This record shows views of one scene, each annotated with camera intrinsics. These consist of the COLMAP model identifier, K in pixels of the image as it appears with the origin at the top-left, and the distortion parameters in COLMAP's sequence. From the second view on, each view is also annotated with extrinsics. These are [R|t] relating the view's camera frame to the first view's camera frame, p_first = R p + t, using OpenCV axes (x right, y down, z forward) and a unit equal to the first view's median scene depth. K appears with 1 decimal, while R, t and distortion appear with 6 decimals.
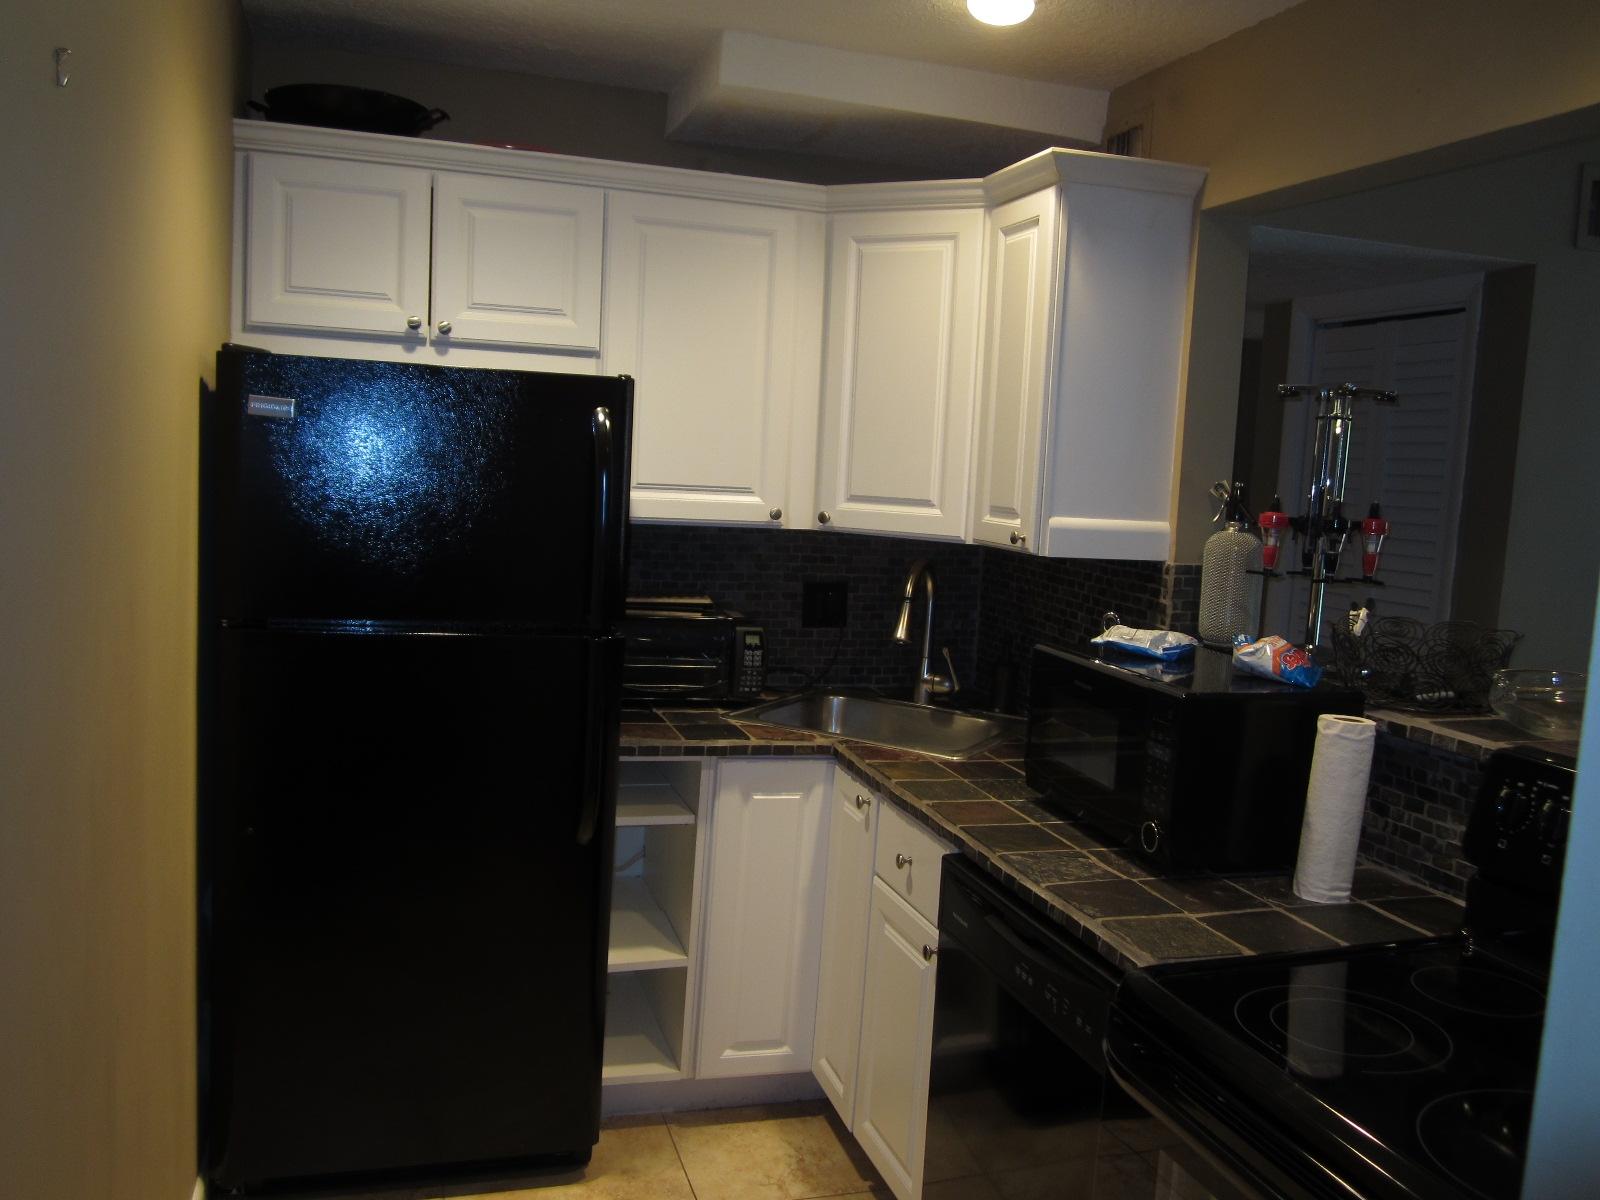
lens RADIAL K [[1306.7, 0, 811.1], [0, 1306.7, 613.7], [0, 0, 1]] dist [-0.054172, 0.017726]
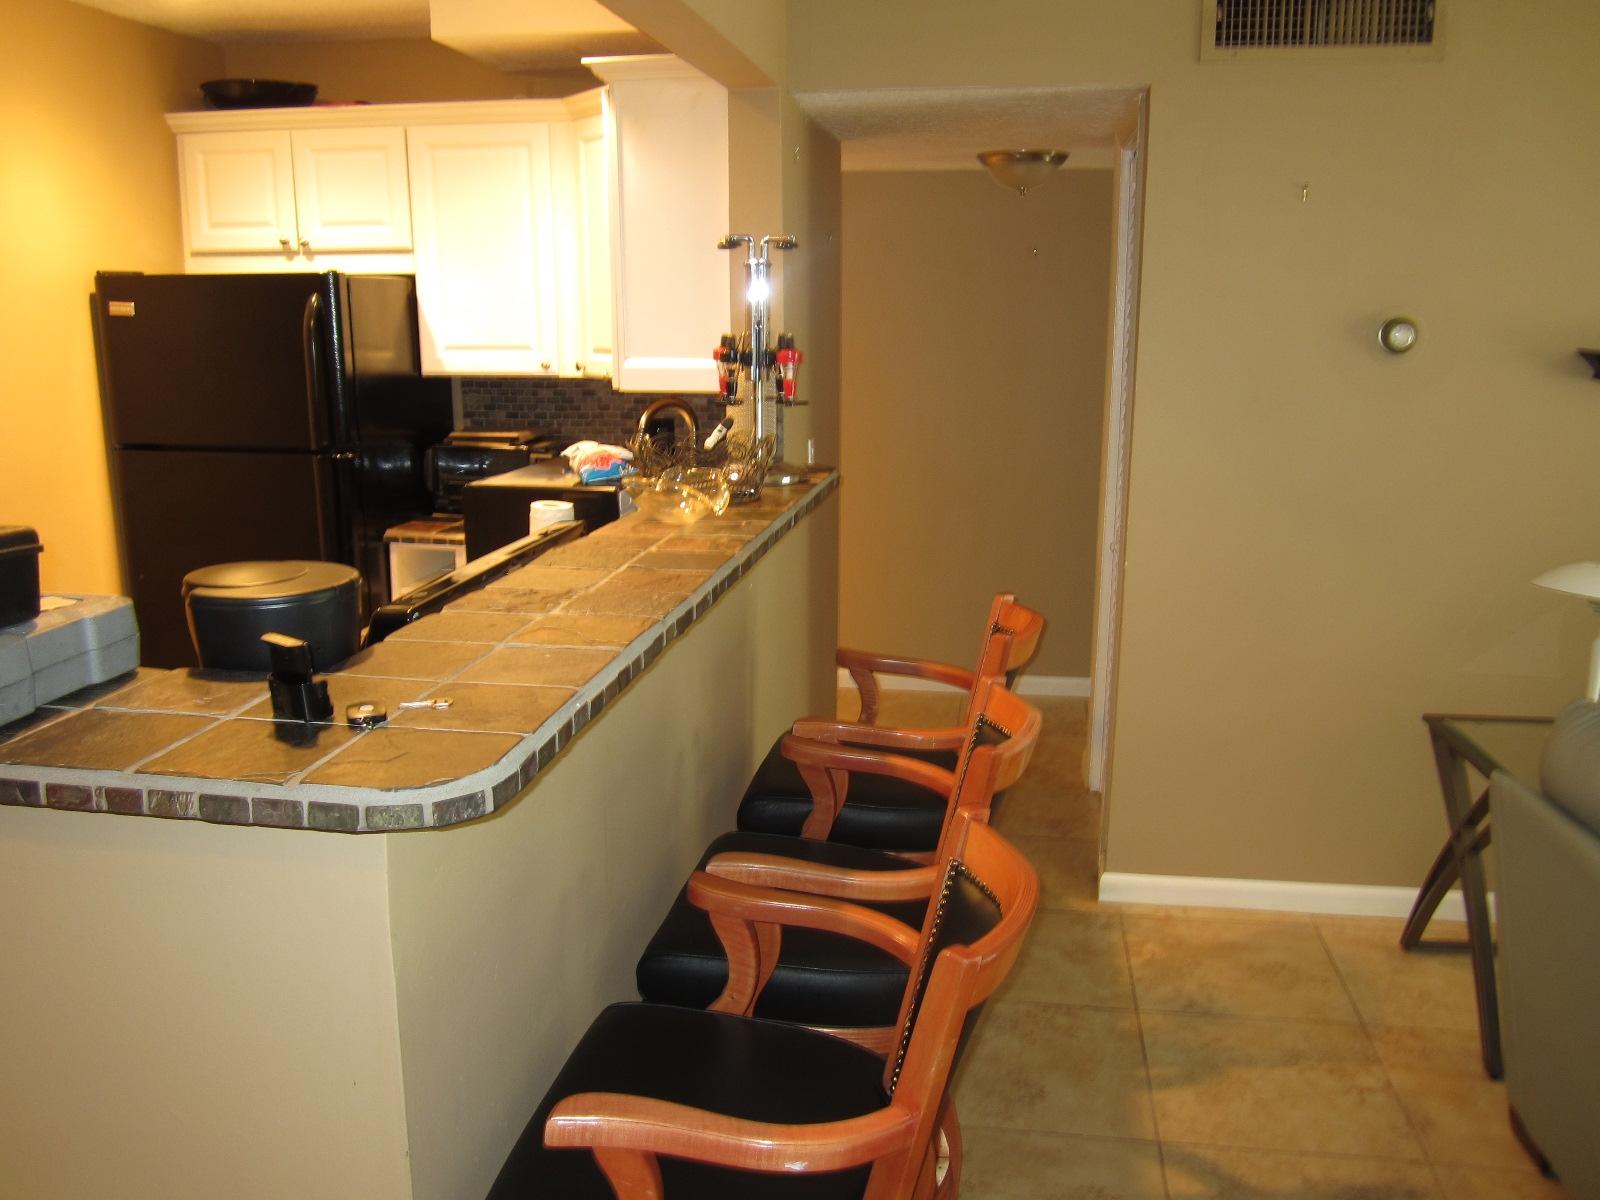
lens RADIAL K [[1306.7, 0, 811.1], [0, 1306.7, 613.7], [0, 0, 1]] dist [-0.054172, 0.017726]
pose [[0.894587, 0.050432, -0.444038, 0.889905], [-0.003906, 0.994457, 0.105076, 0.035205], [0.446876, -0.092265, 0.889825, -0.050751]]
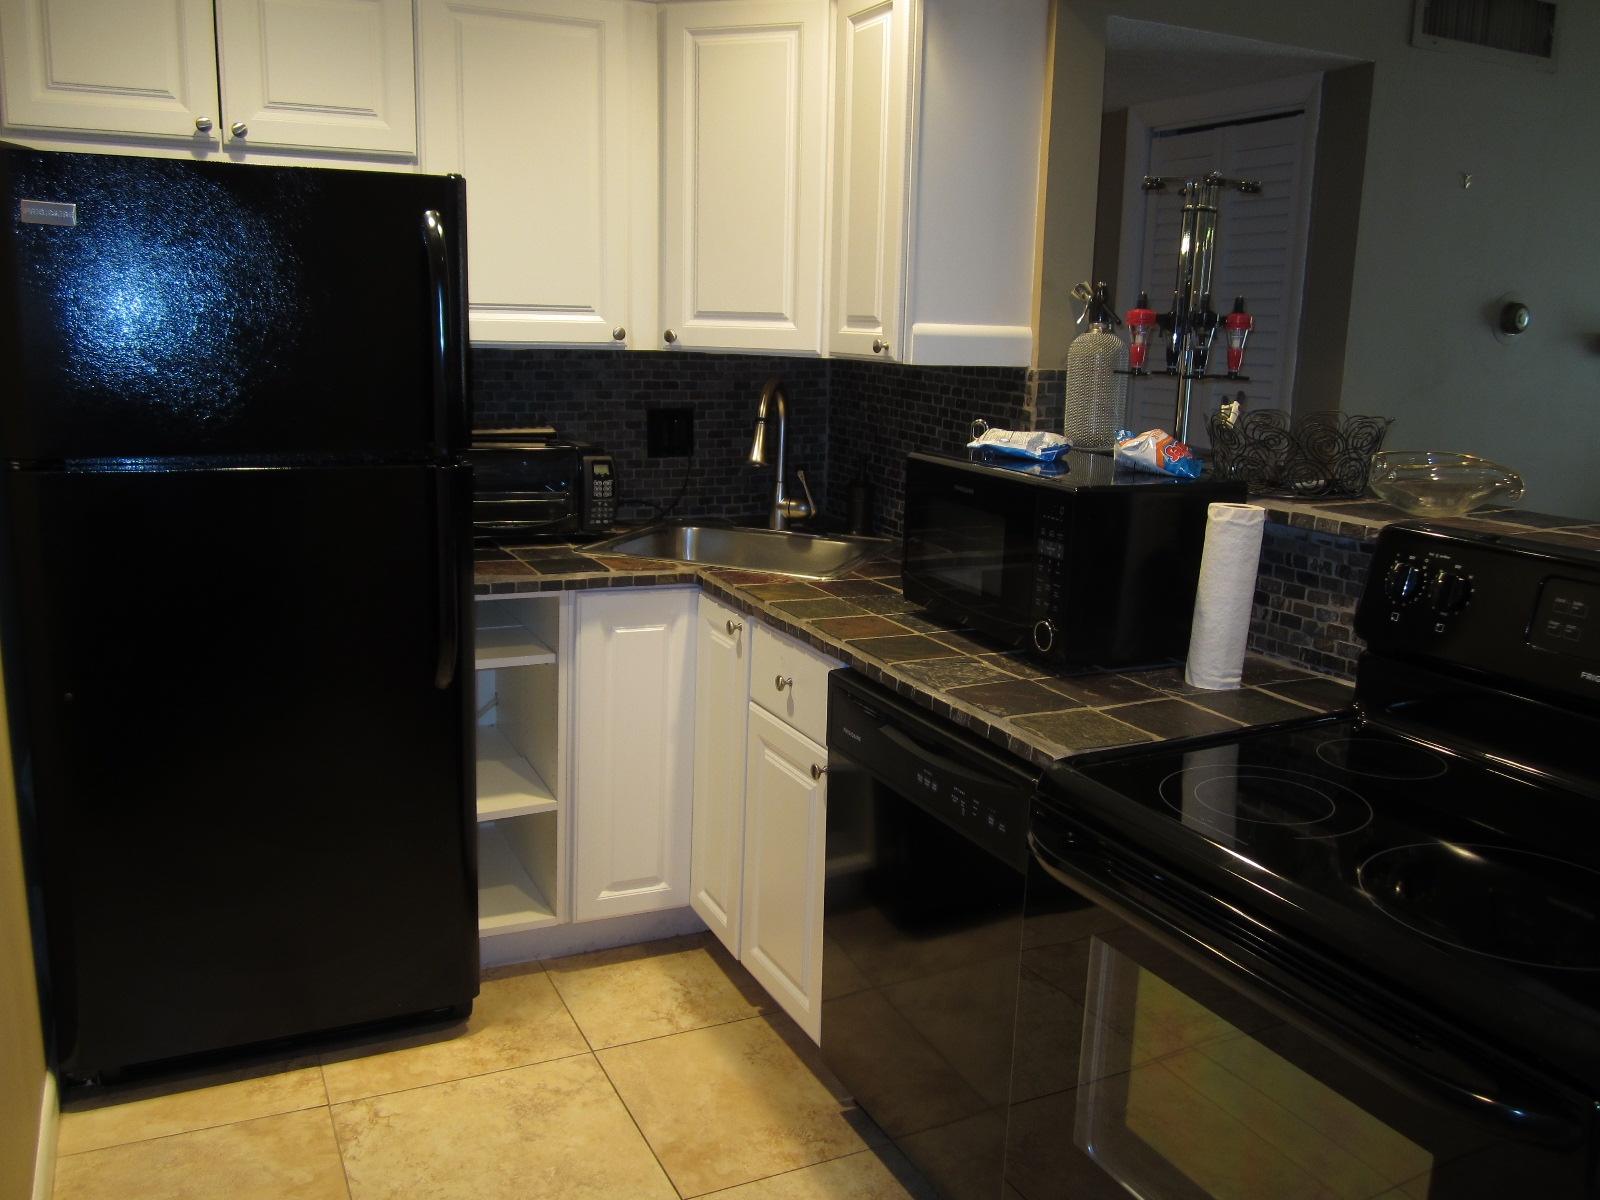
lens RADIAL K [[1306.7, 0, 811.1], [0, 1306.7, 613.7], [0, 0, 1]] dist [-0.054172, 0.017726]
pose [[0.988207, -0.057522, 0.141912, -0.039594], [0.041475, 0.992666, 0.113555, 0.026048], [-0.147403, -0.106330, 0.983344, 0.040582]]
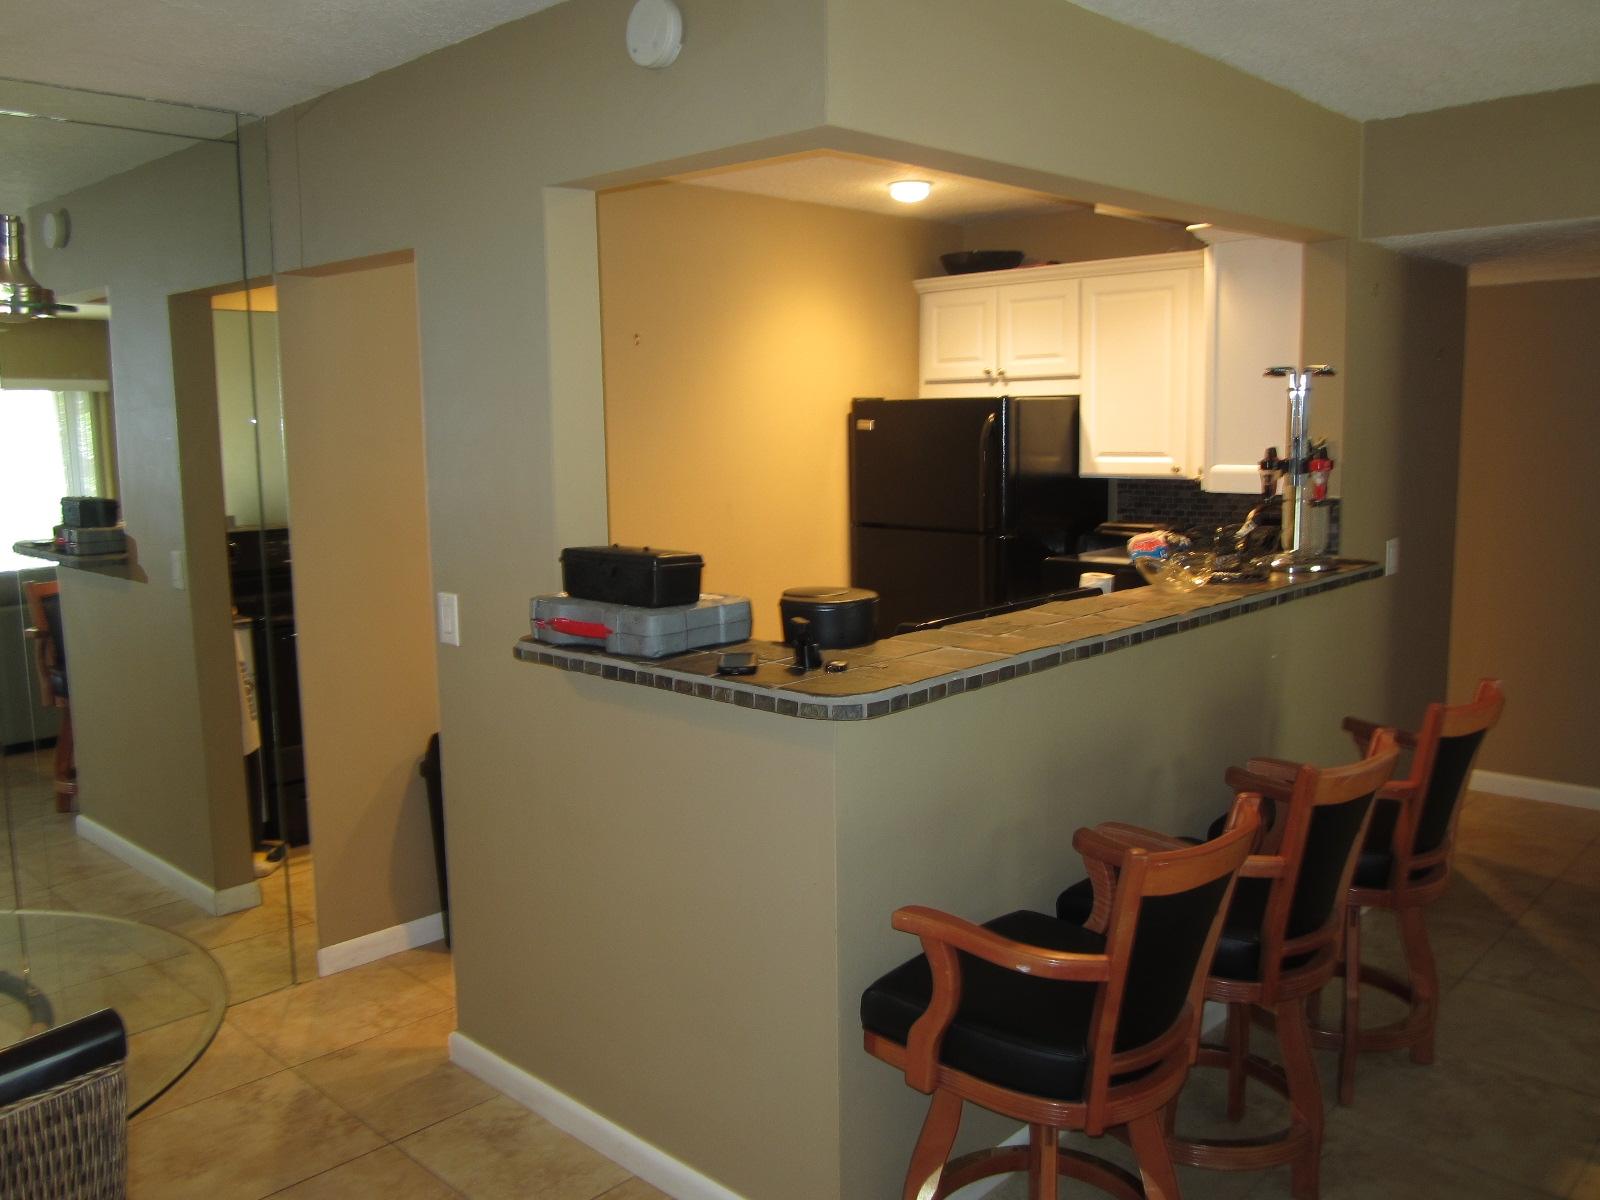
lens RADIAL K [[1306.7, 0, 811.1], [0, 1306.7, 613.7], [0, 0, 1]] dist [-0.054172, 0.017726]
pose [[0.486281, 0.067861, -0.871163, 1.250469], [-0.051770, 0.997466, 0.048802, 0.046367], [0.872268, 0.021368, 0.488562, -0.131508]]
